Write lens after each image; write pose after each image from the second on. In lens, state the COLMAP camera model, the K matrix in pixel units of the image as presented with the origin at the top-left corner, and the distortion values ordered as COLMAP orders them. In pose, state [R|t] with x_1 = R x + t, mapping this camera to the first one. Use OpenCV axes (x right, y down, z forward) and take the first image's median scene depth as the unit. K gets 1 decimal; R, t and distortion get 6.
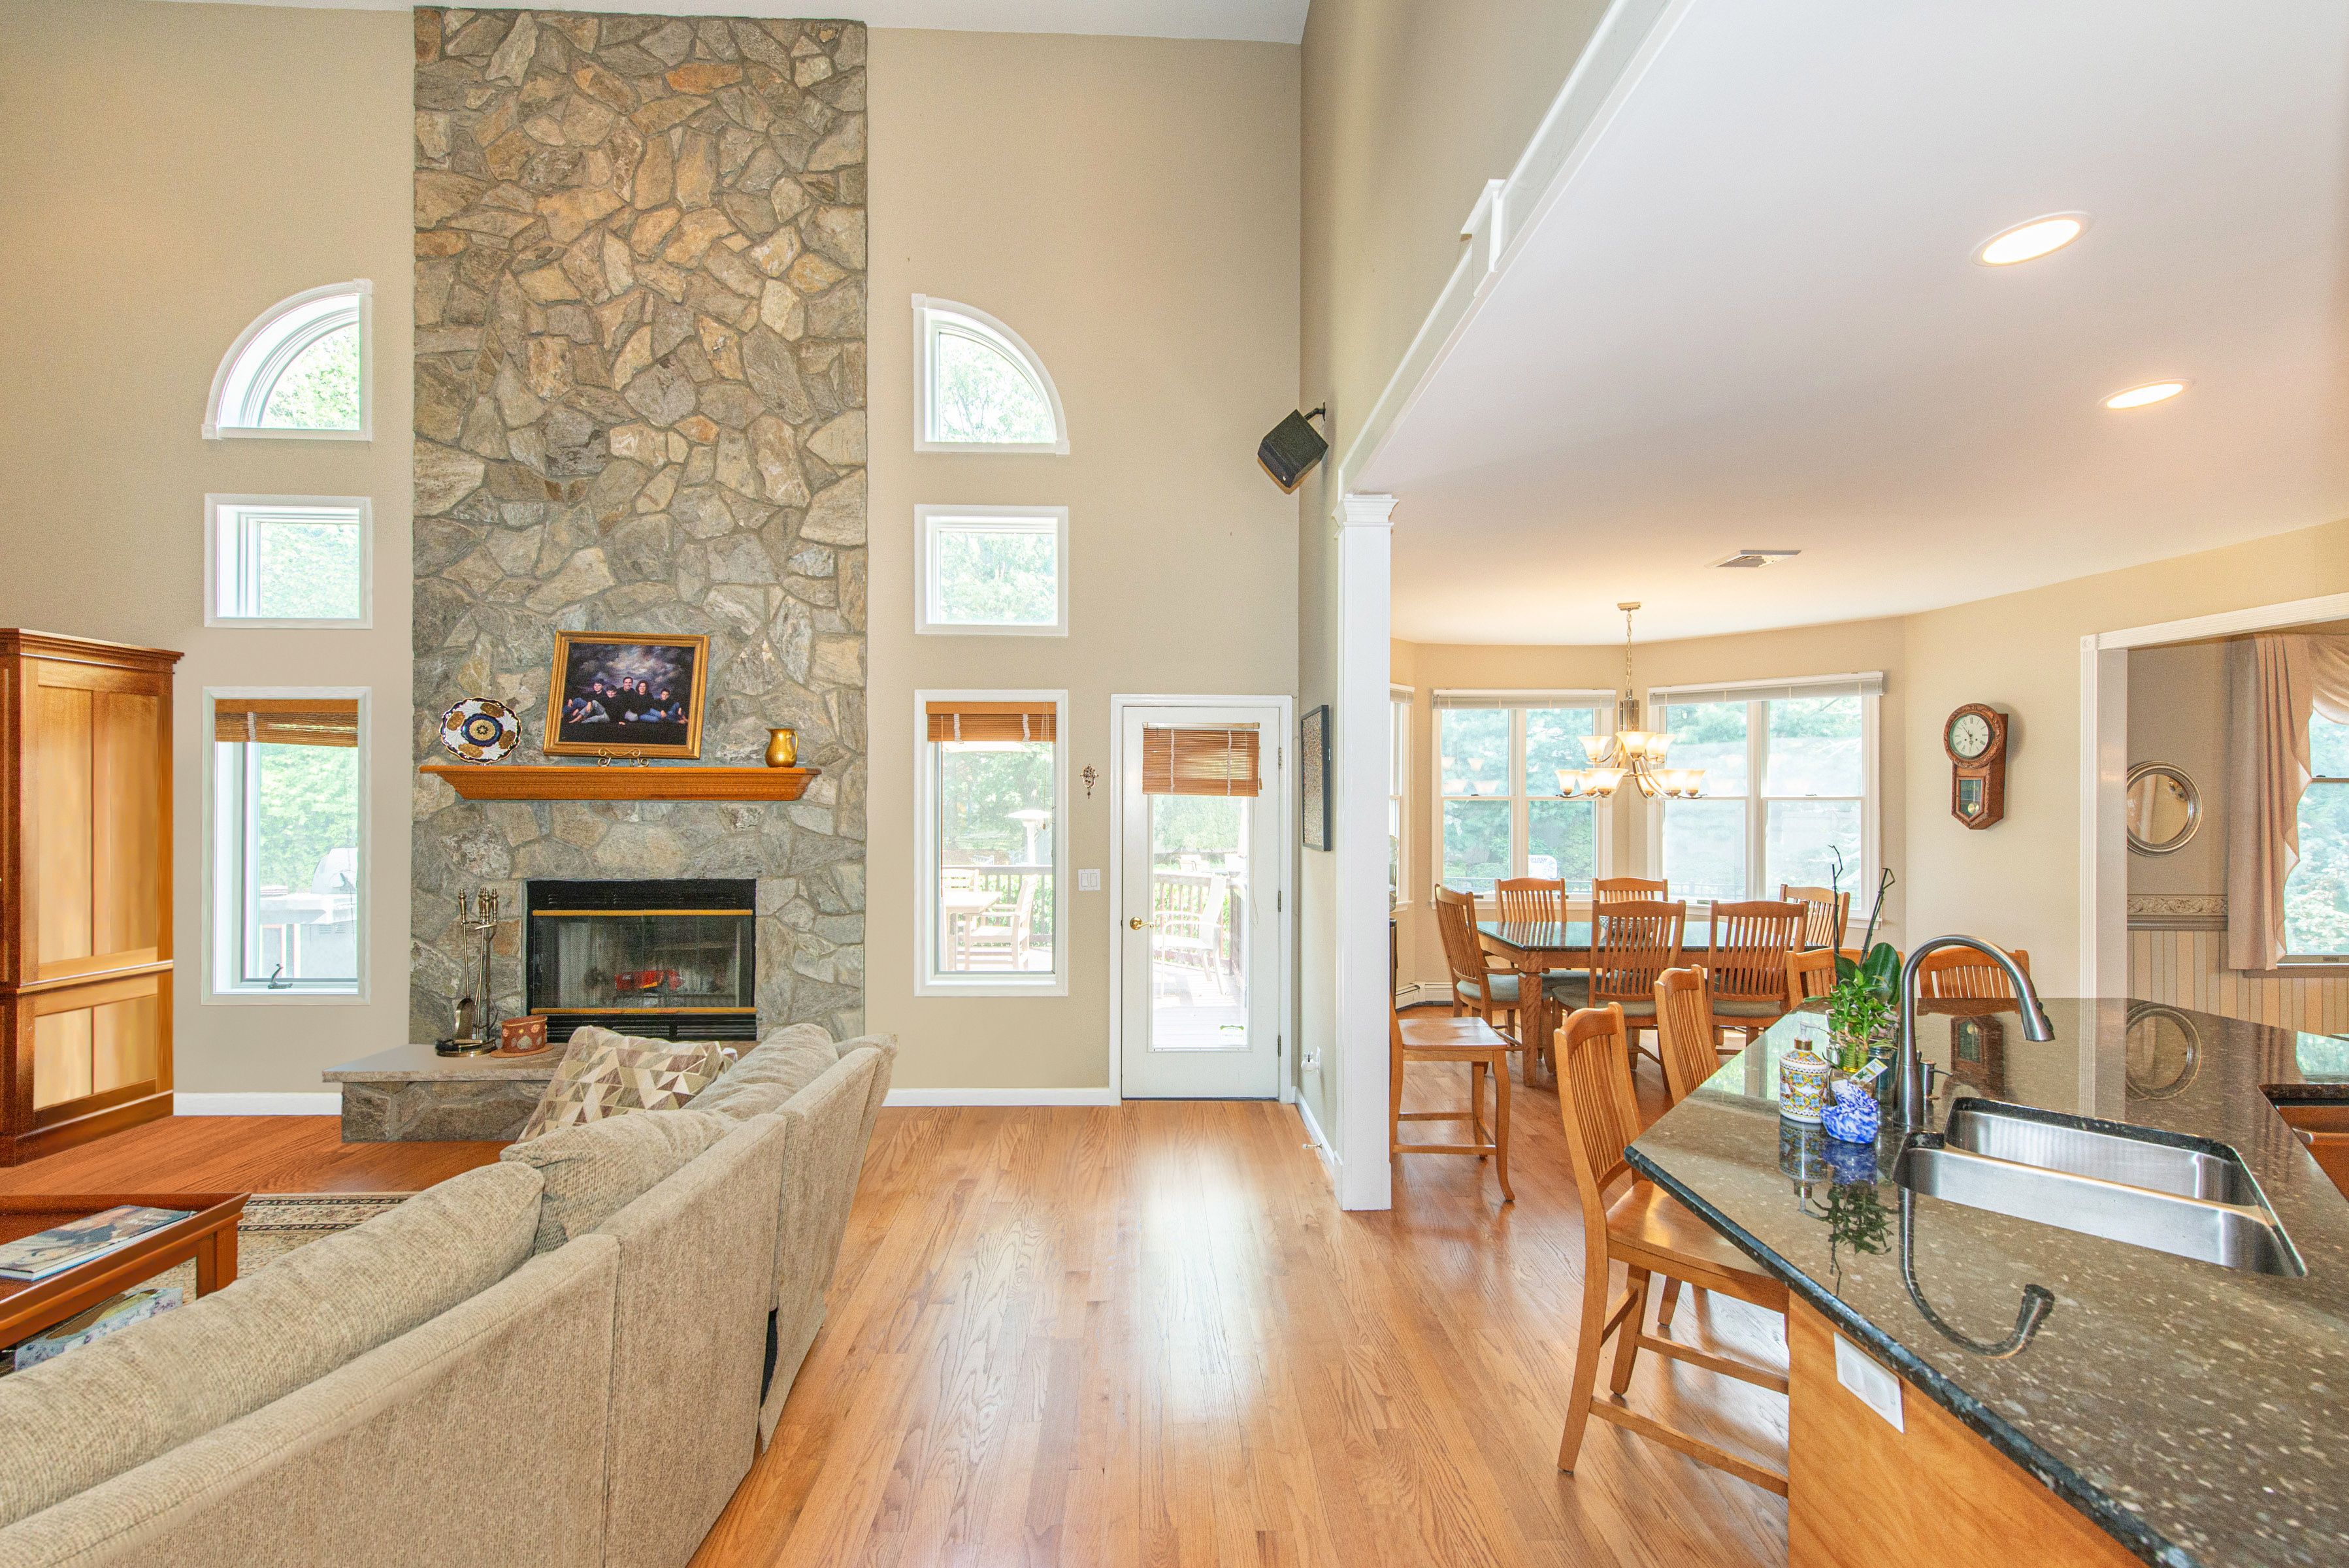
lens RADIAL K [[936.5, 0, 1177.4], [0, 936.5, 789.9], [0, 0, 1]] dist [0.012232, -0.000161]
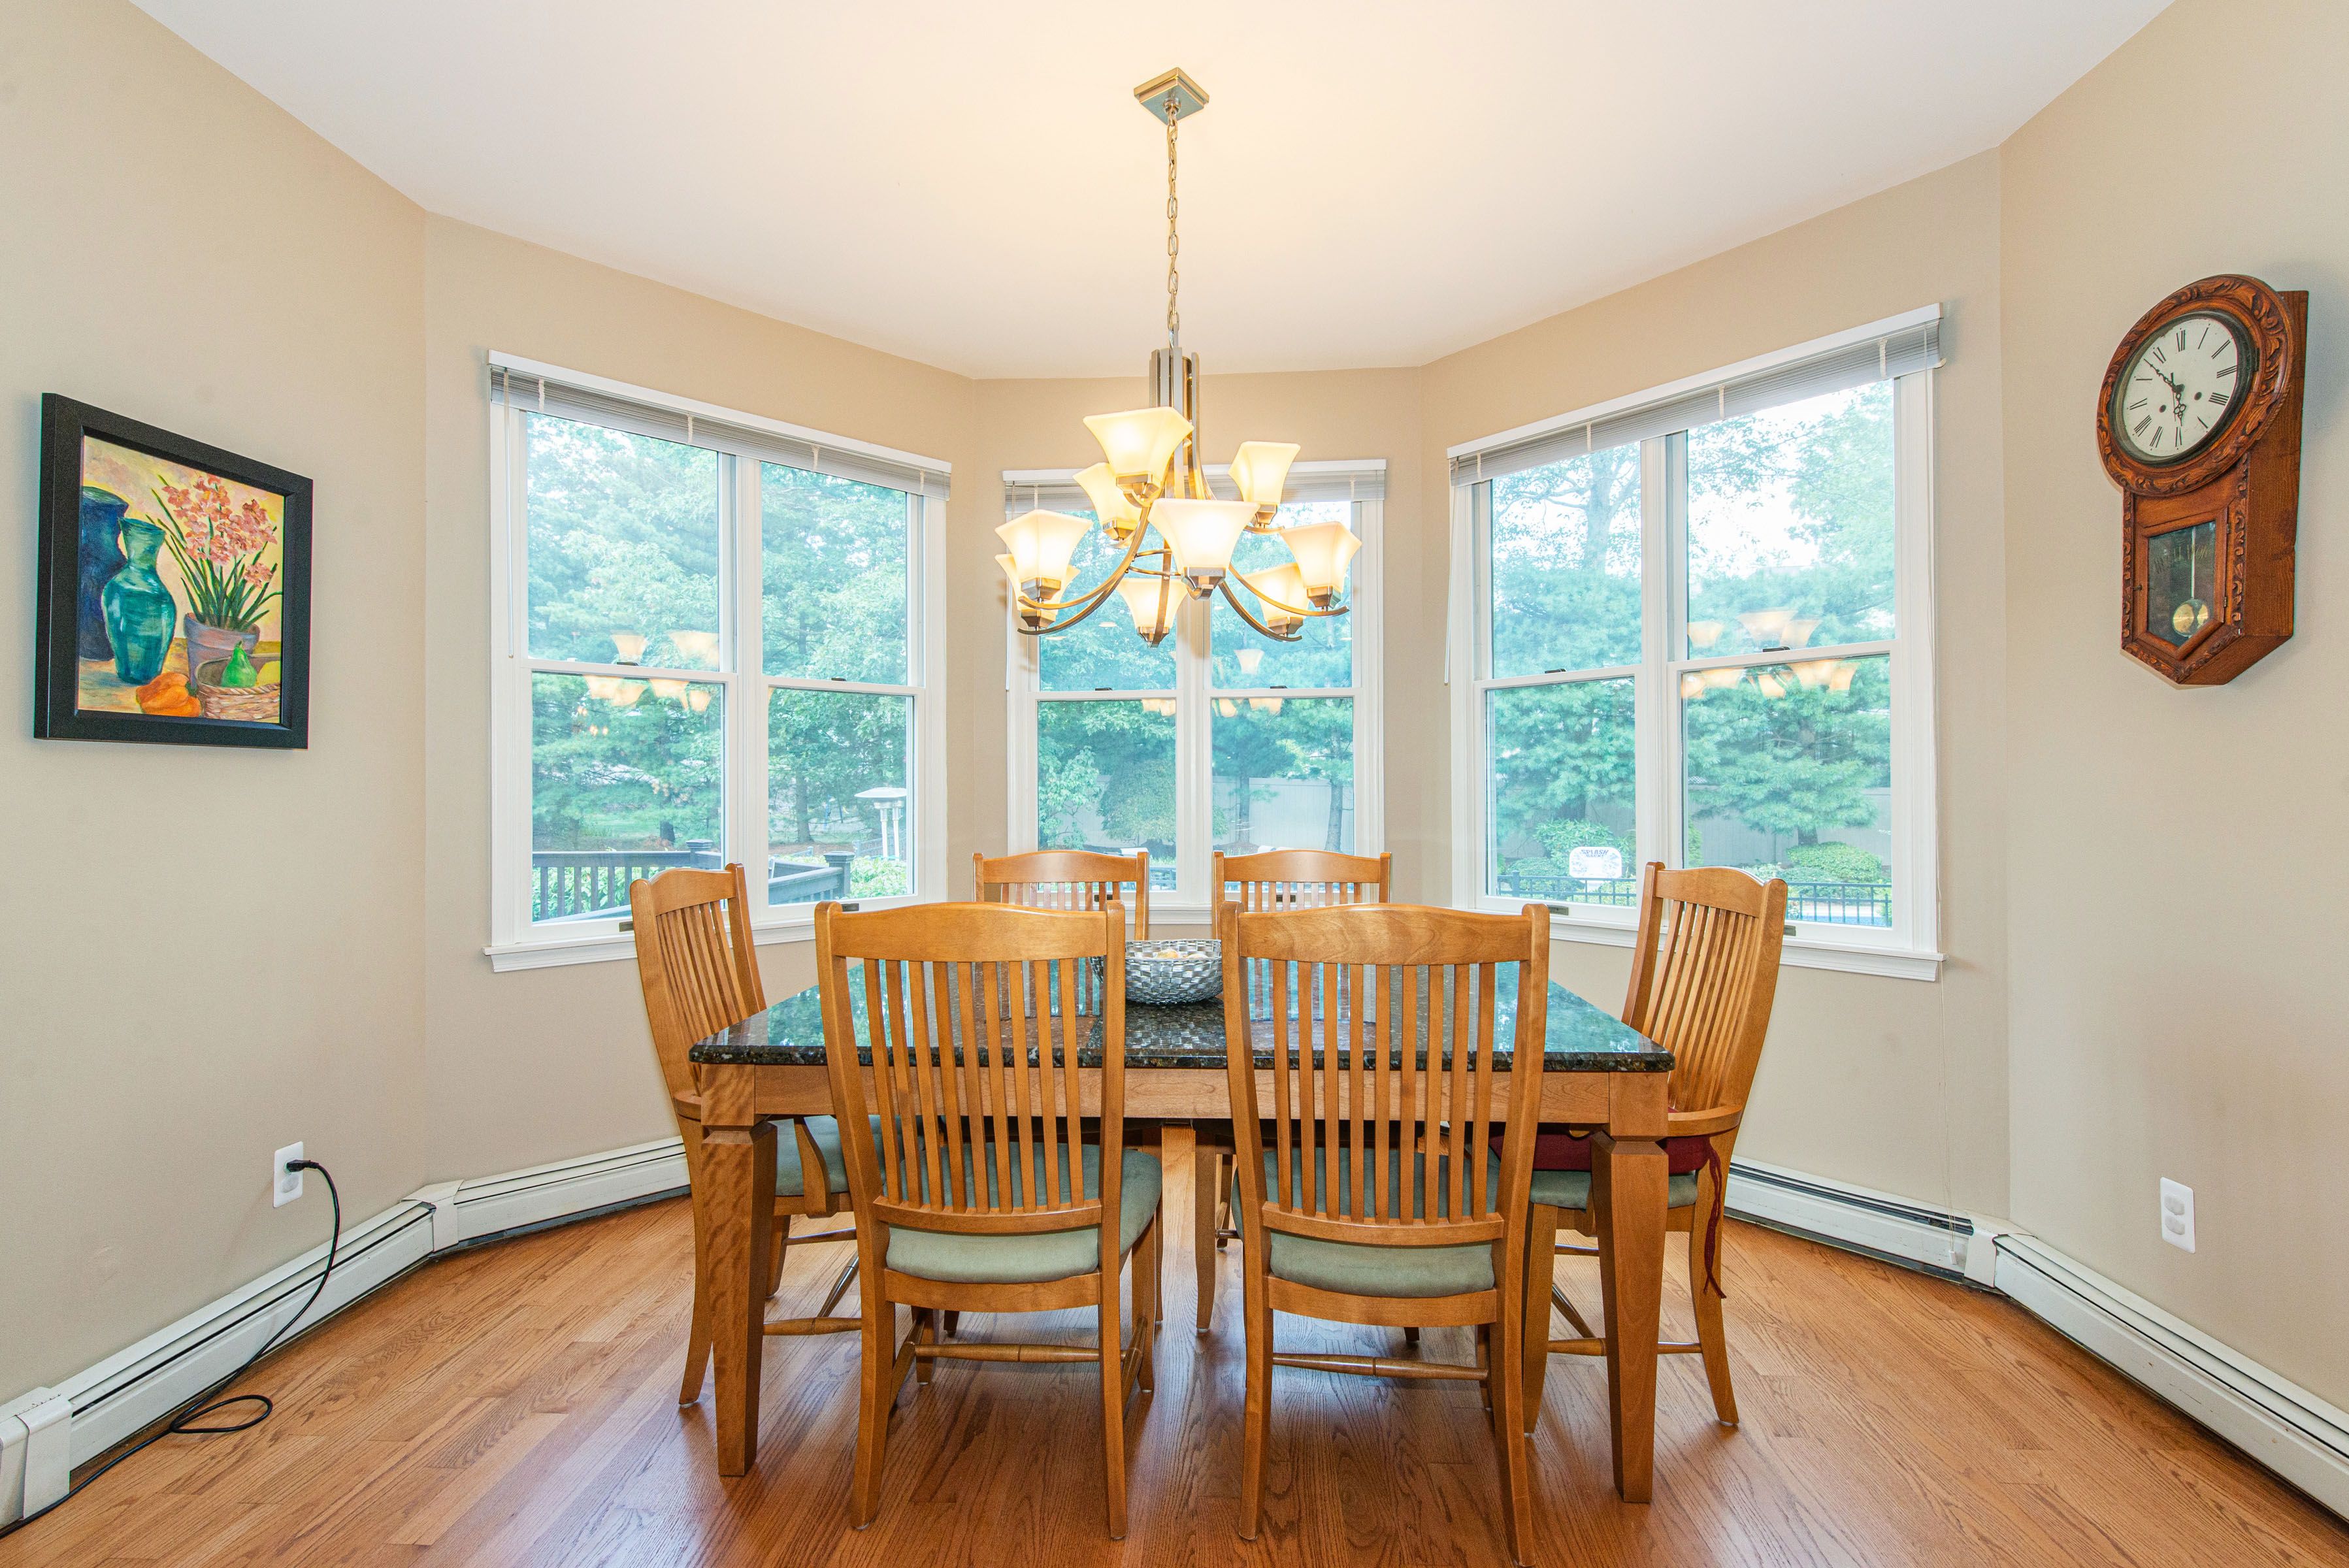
lens RADIAL K [[1039.5, 0, 1174.5], [0, 1039.5, 784.0], [0, 0, 1]] dist [0.016111, -0.000228]
pose [[0.996486, -0.009978, -0.083161, 0.643076], [0.010000, 0.999950, -0.000159, 0.088506], [0.083158, -0.000673, 0.996536, 0.747179]]
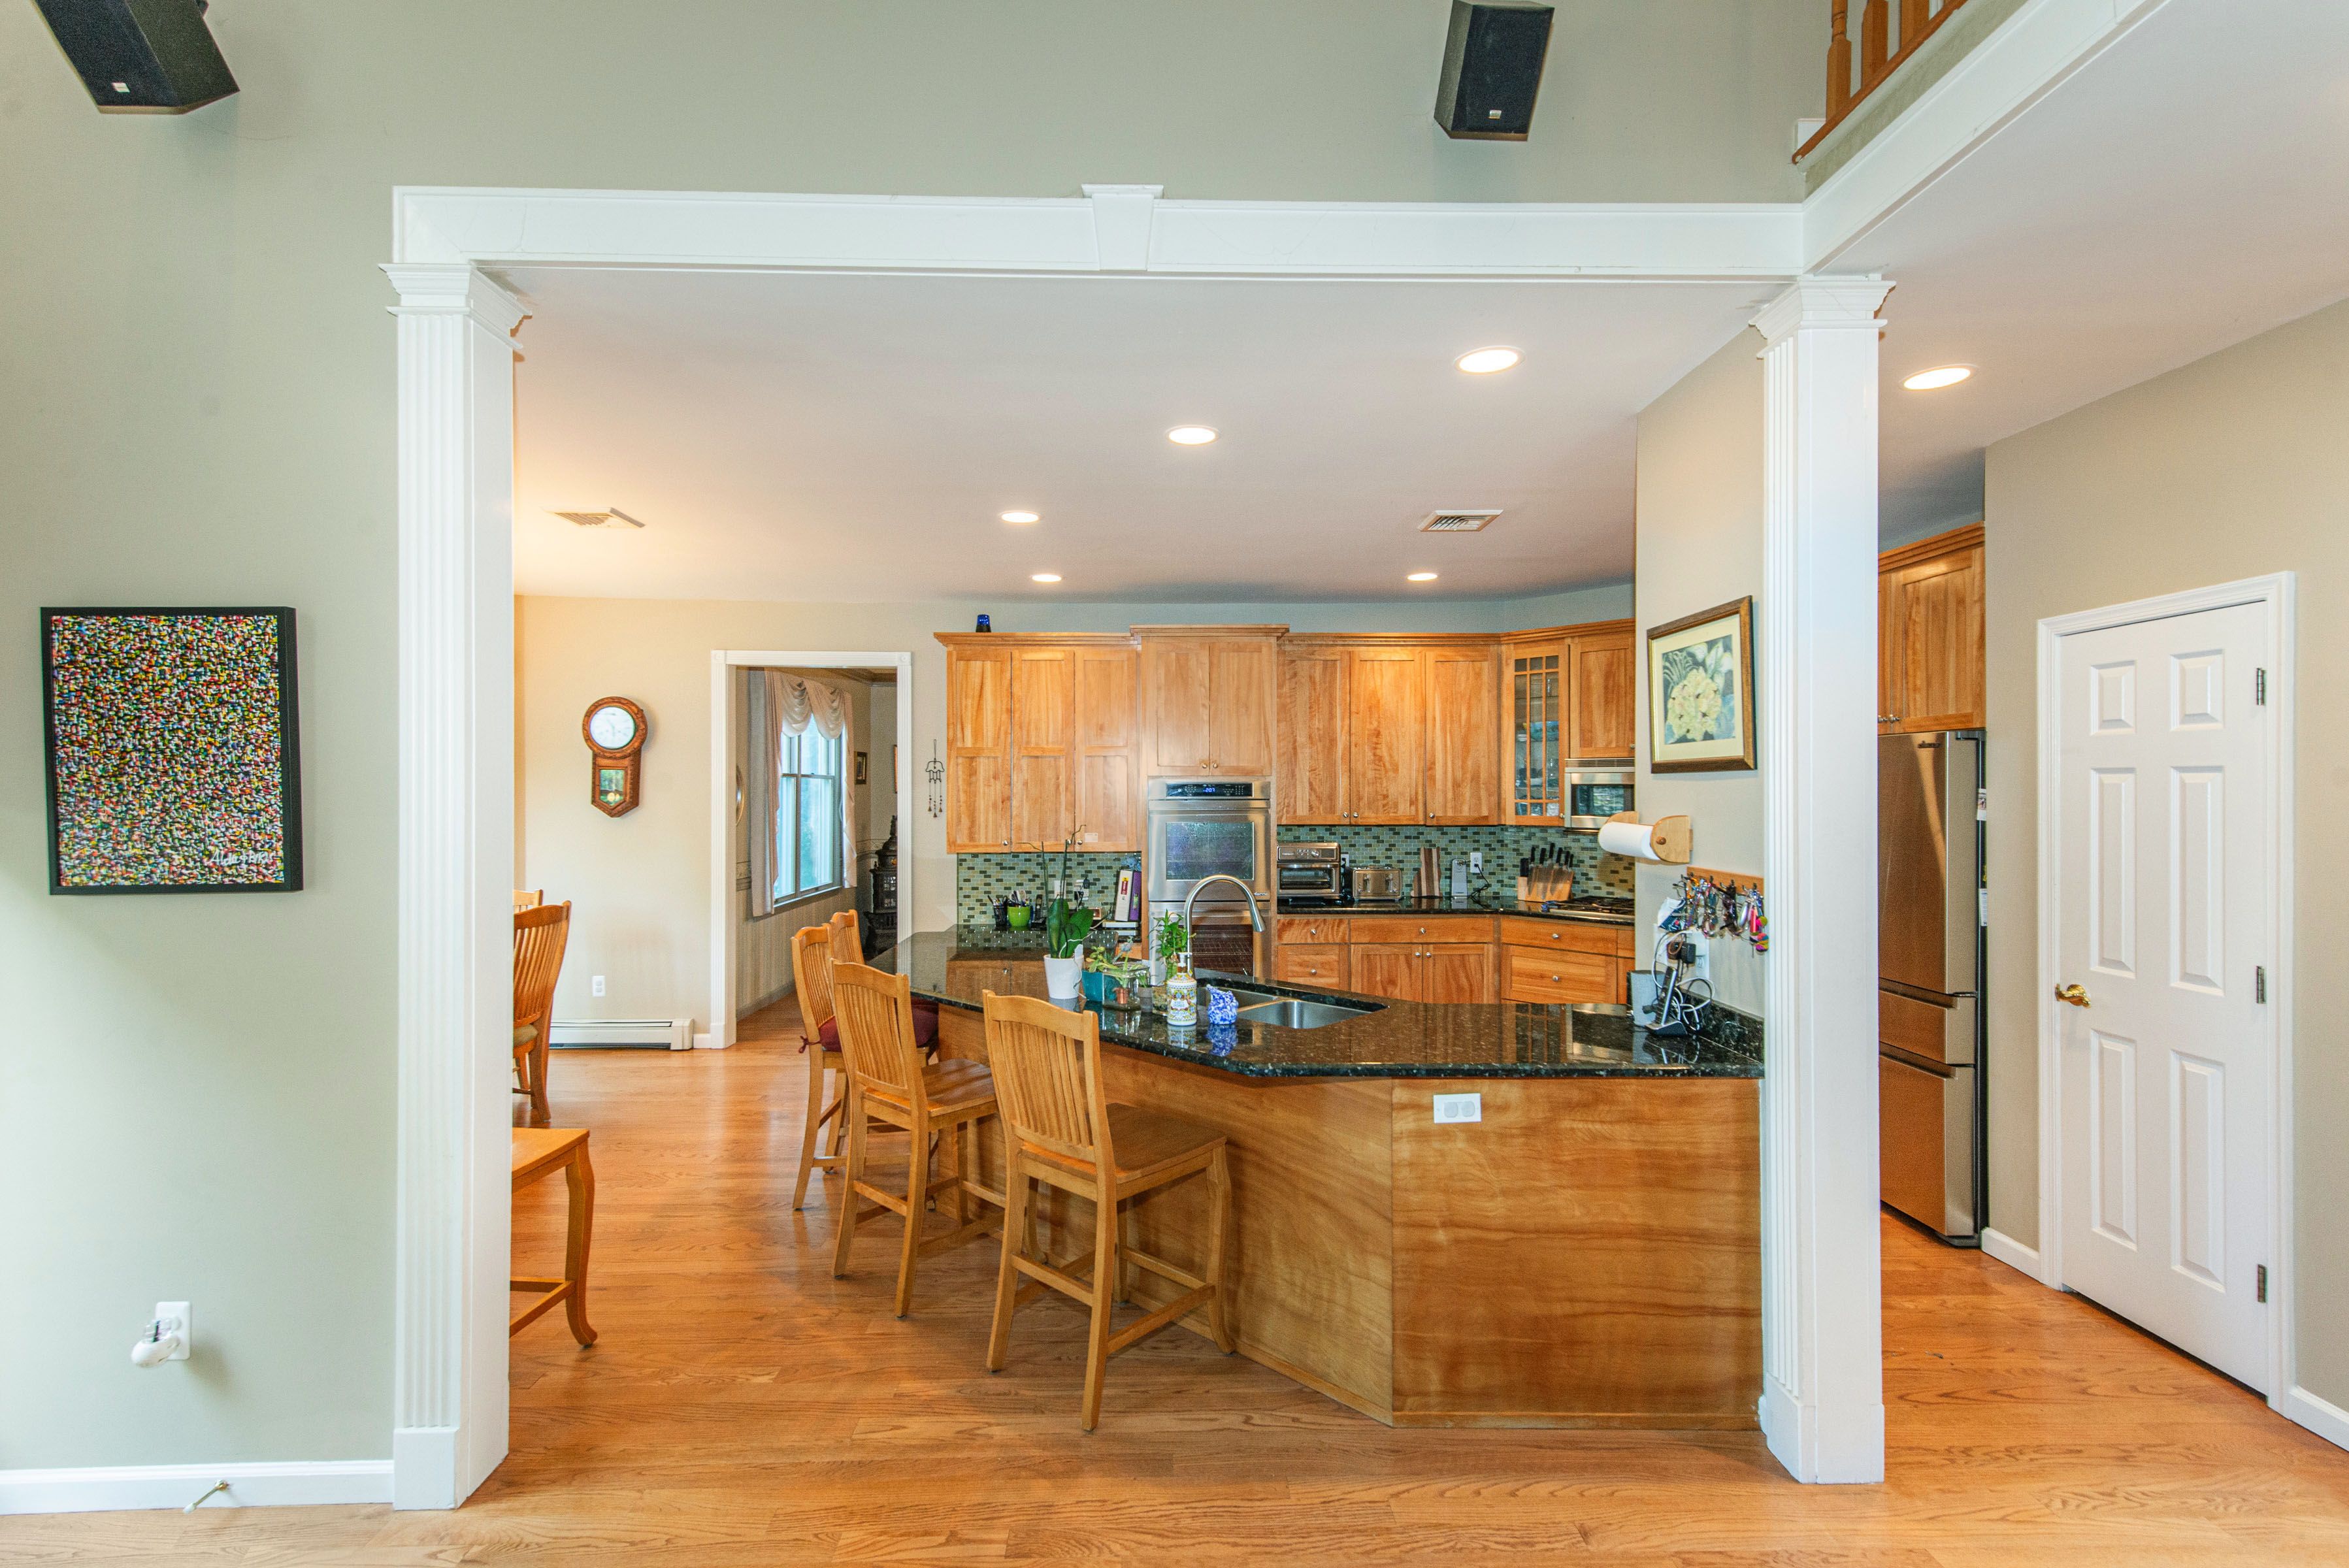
lens RADIAL K [[1039.5, 0, 1174.5], [0, 1039.5, 784.0], [0, 0, 1]] dist [0.016111, -0.000228]
pose [[0.010722, 0.002921, 0.999938, -0.370406], [-0.007162, 0.999970, -0.002844, 0.004632], [-0.999917, -0.007131, 0.010743, 0.446799]]
